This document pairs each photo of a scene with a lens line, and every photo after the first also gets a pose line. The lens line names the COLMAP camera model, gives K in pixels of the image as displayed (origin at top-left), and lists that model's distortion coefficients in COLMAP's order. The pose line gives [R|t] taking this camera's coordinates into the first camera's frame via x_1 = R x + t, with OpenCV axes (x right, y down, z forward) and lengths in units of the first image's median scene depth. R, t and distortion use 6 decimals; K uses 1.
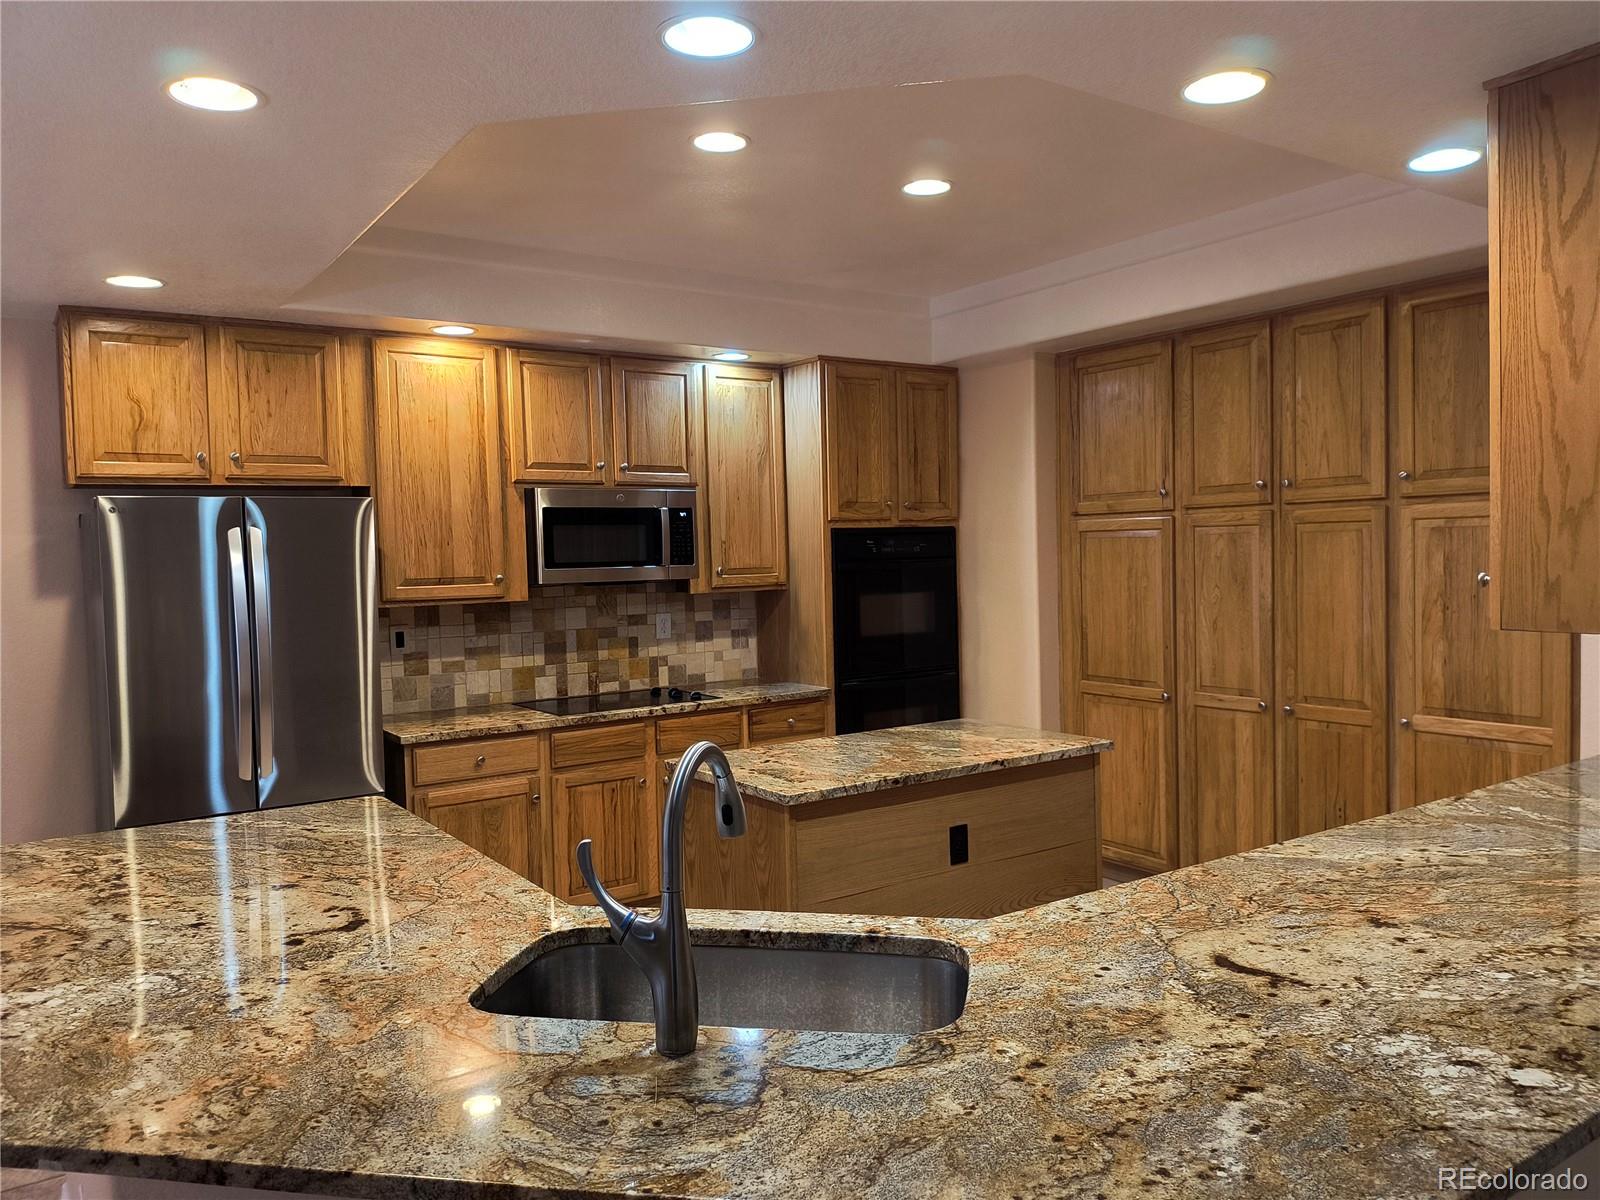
lens RADIAL K [[1166.6, 0, 796.1], [0, 1166.6, 597.0], [0, 0, 1]] dist [-0.027554, -0.031788]
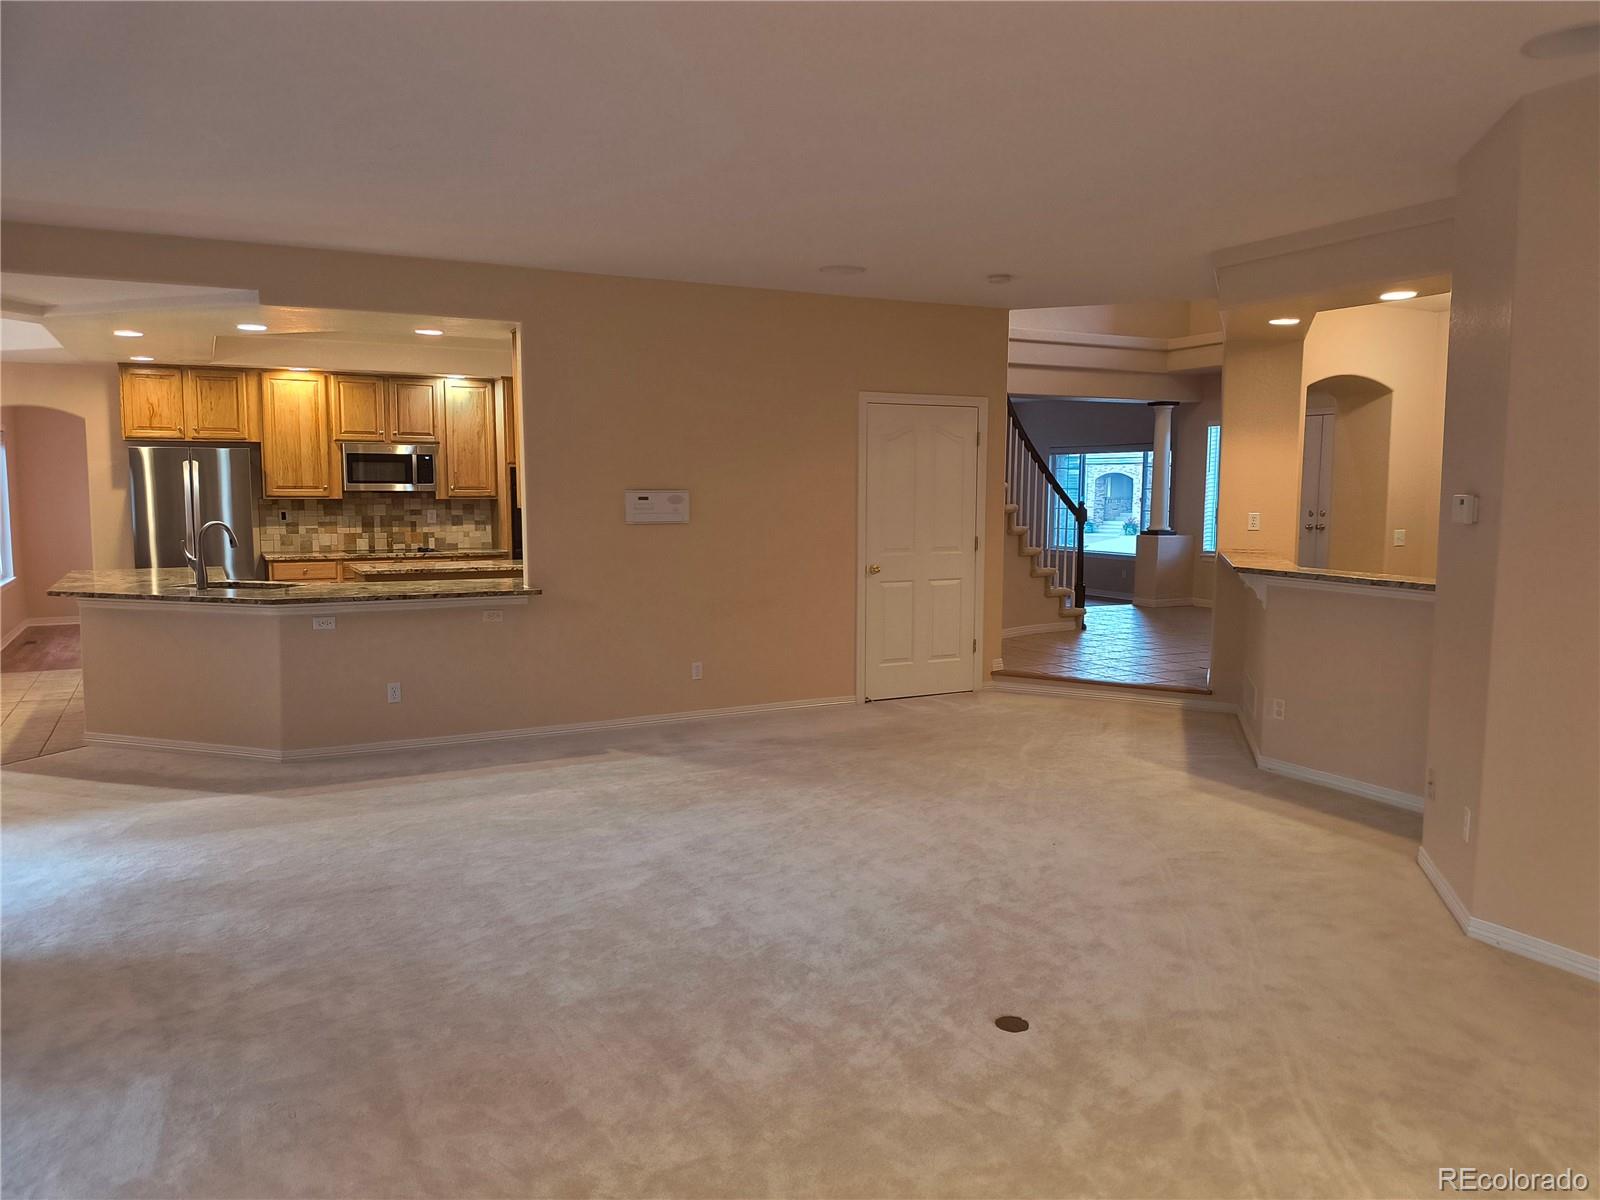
lens RADIAL K [[1166.6, 0, 802.8], [0, 1166.6, 601.2], [0, 0, 1]] dist [-0.027554, -0.031788]
pose [[0.991164, 0.043210, -0.125409, 0.812339], [-0.035903, 0.997555, 0.059956, 0.030519], [0.127693, -0.054924, 0.990292, -0.900249]]
